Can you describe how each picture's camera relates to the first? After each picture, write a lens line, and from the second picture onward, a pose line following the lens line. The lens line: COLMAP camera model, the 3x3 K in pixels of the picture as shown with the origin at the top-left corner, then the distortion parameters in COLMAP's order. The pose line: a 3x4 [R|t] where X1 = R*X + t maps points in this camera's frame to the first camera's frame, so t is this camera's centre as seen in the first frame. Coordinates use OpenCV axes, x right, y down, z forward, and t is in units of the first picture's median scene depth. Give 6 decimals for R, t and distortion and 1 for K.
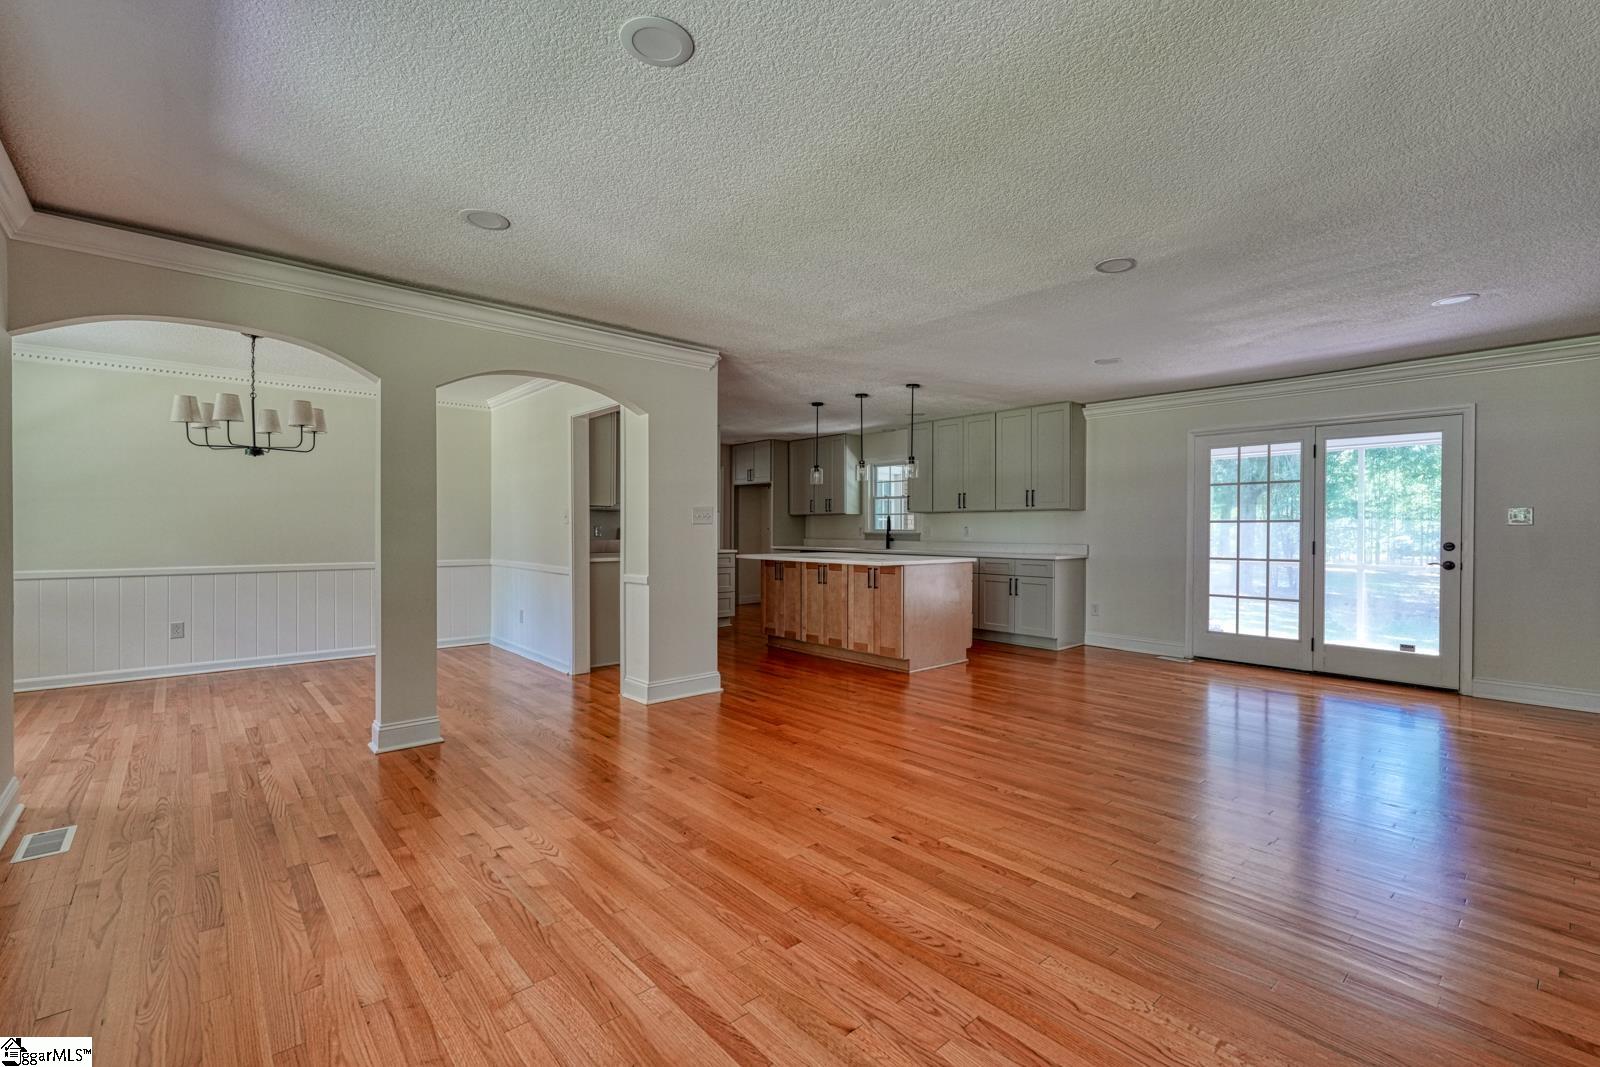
lens RADIAL K [[697.2, 0, 800.0], [0, 697.2, 533.5], [0, 0, 1]] dist [0.000233, 0.000004]
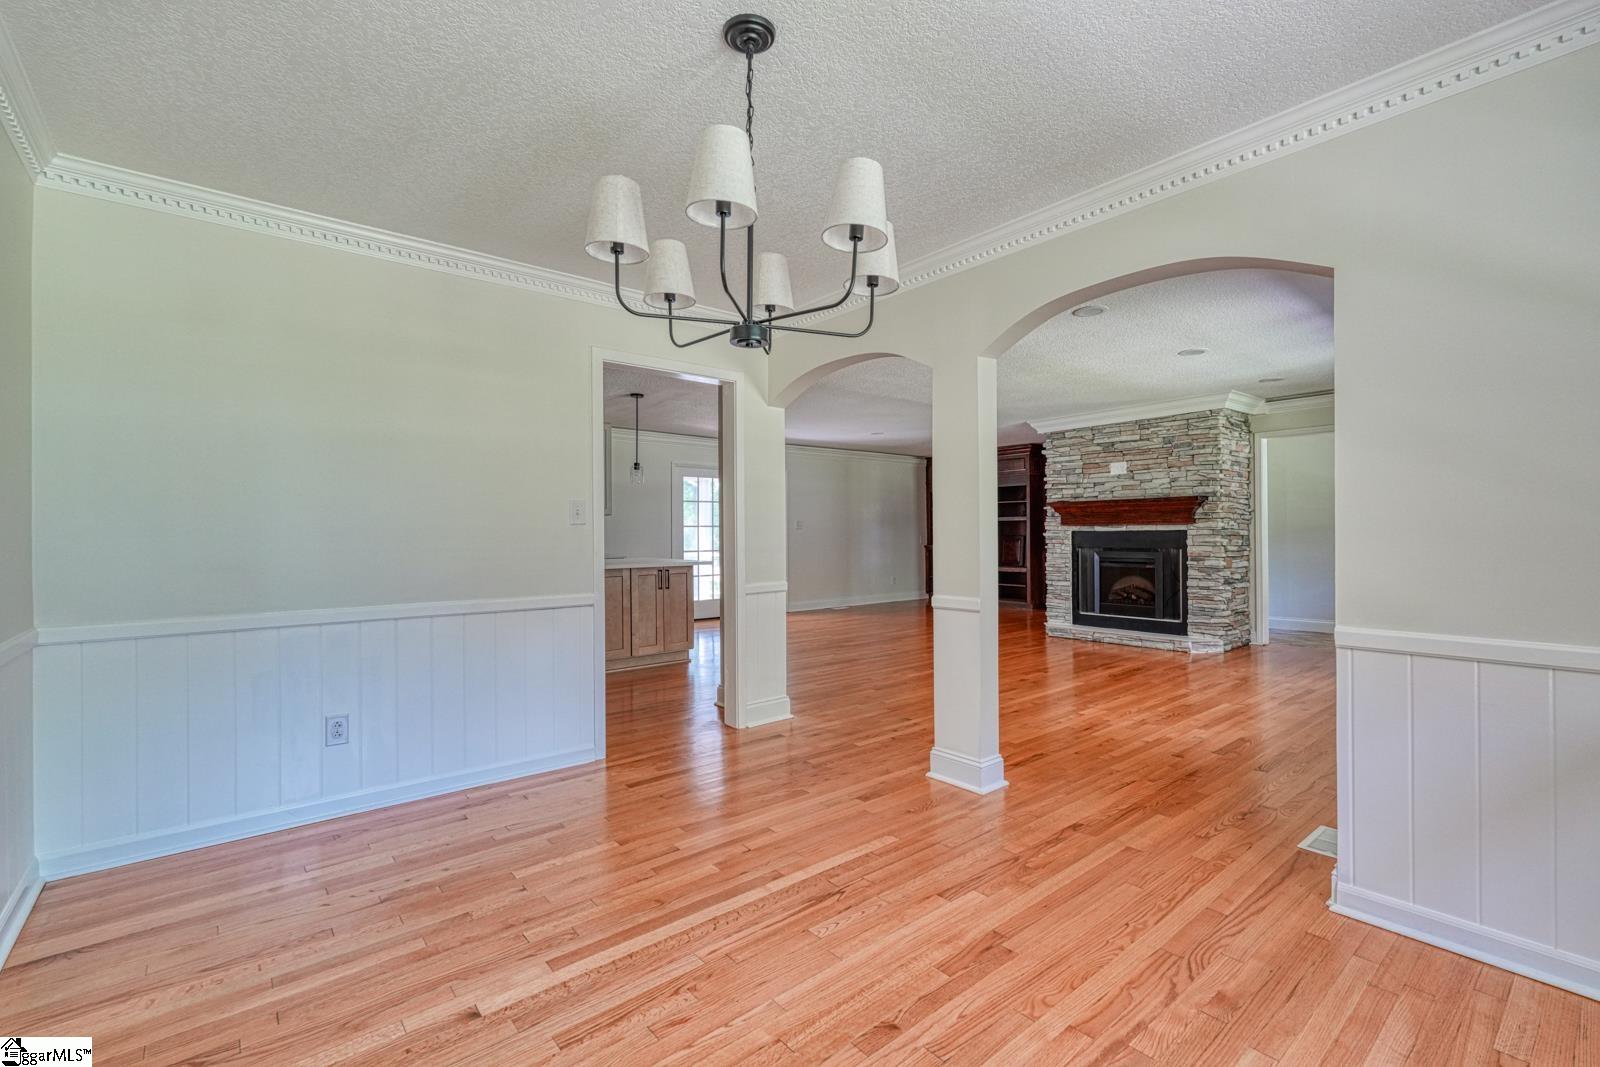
lens RADIAL K [[697.2, 0, 800.0], [0, 697.2, 533.5], [0, 0, 1]] dist [0.000233, 0.000004]
pose [[0.032996, -0.006787, 0.999432, -1.570561], [0.014934, 0.999869, 0.006297, -0.013688], [-0.999344, 0.014718, 0.033093, 1.285862]]
